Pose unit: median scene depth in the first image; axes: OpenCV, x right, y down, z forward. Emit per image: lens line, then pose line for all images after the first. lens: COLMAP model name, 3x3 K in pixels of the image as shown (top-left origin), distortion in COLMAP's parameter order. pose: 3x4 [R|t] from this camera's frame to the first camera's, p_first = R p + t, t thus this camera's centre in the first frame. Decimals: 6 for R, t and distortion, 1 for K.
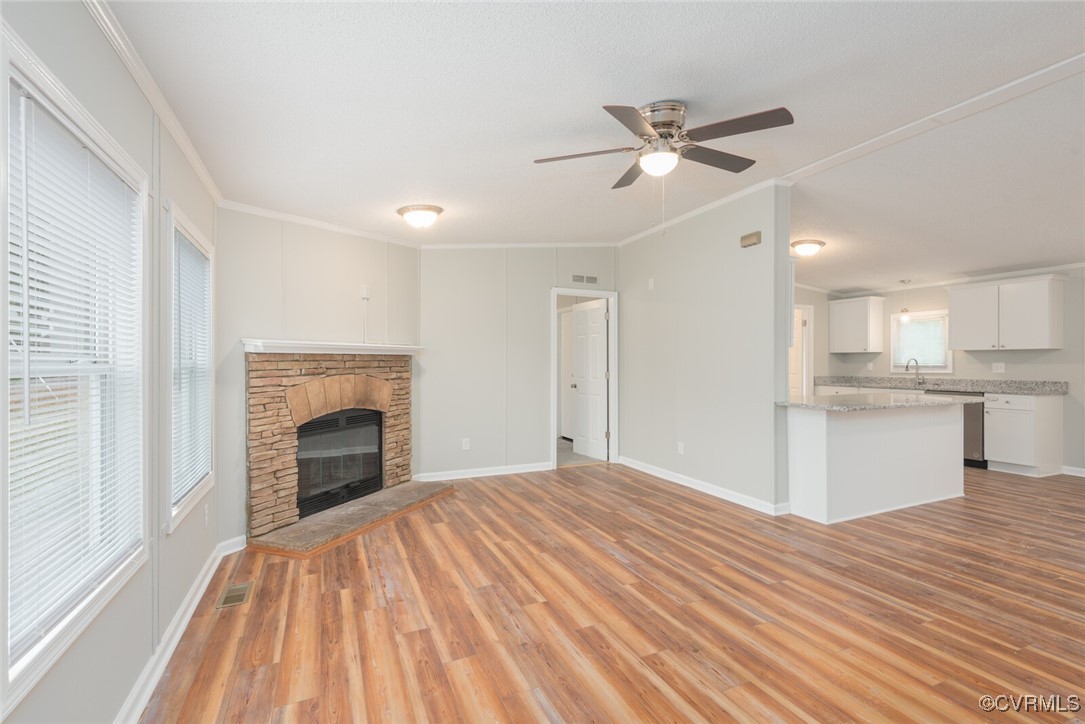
lens RADIAL K [[502.5, 0, 548.6], [0, 502.5, 364.7], [0, 0, 1]] dist [0.028778, -0.016893]
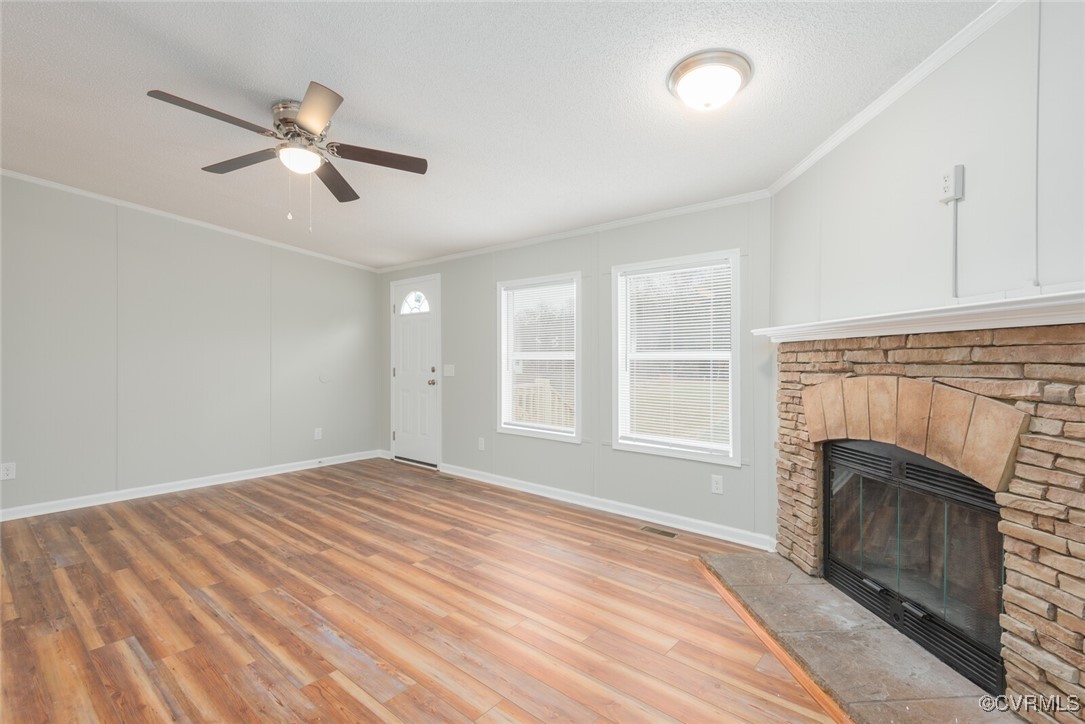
lens RADIAL K [[502.5, 0, 548.6], [0, 502.5, 364.7], [0, 0, 1]] dist [0.028778, -0.016893]
pose [[-0.897124, 0.006986, -0.441724, 0.159337], [-0.001308, 0.999829, 0.018469, -0.000782], [0.441778, 0.017147, -0.896961, 1.563204]]
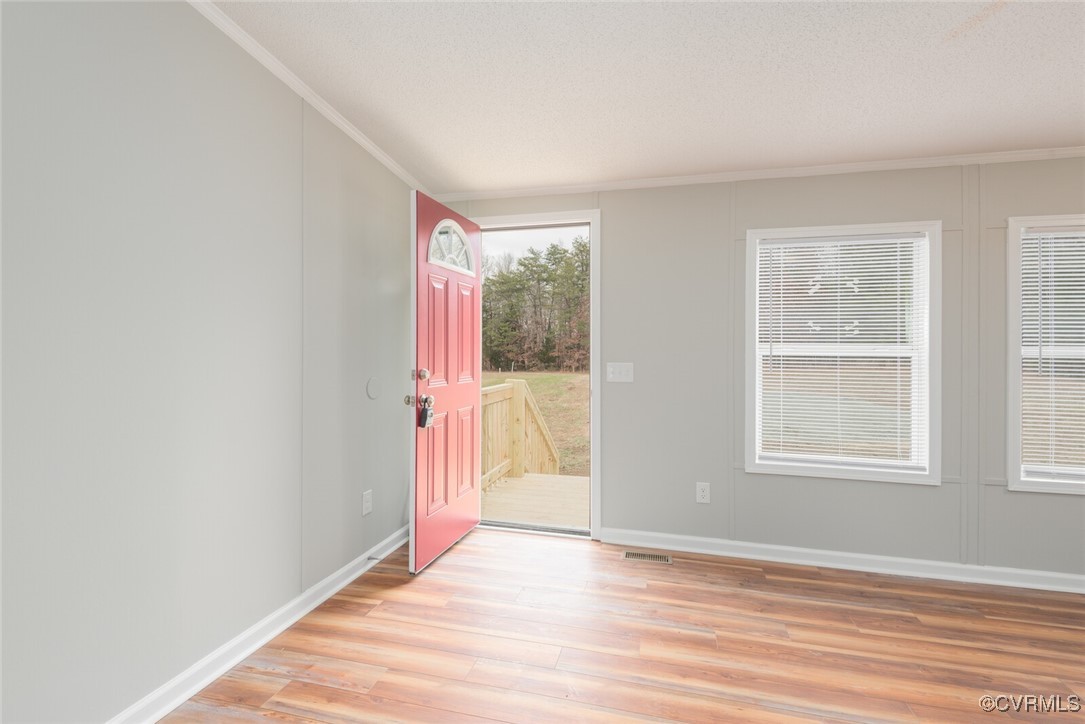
lens RADIAL K [[507.6, 0, 543.7], [0, 507.6, 345.3], [0, 0, 1]] dist [0.027668, -0.017139]
pose [[-0.620552, -0.002779, -0.784161, 0.565690], [-0.006303, 0.999979, 0.001444, -0.004841], [0.784140, 0.005839, -0.620556, 0.552313]]
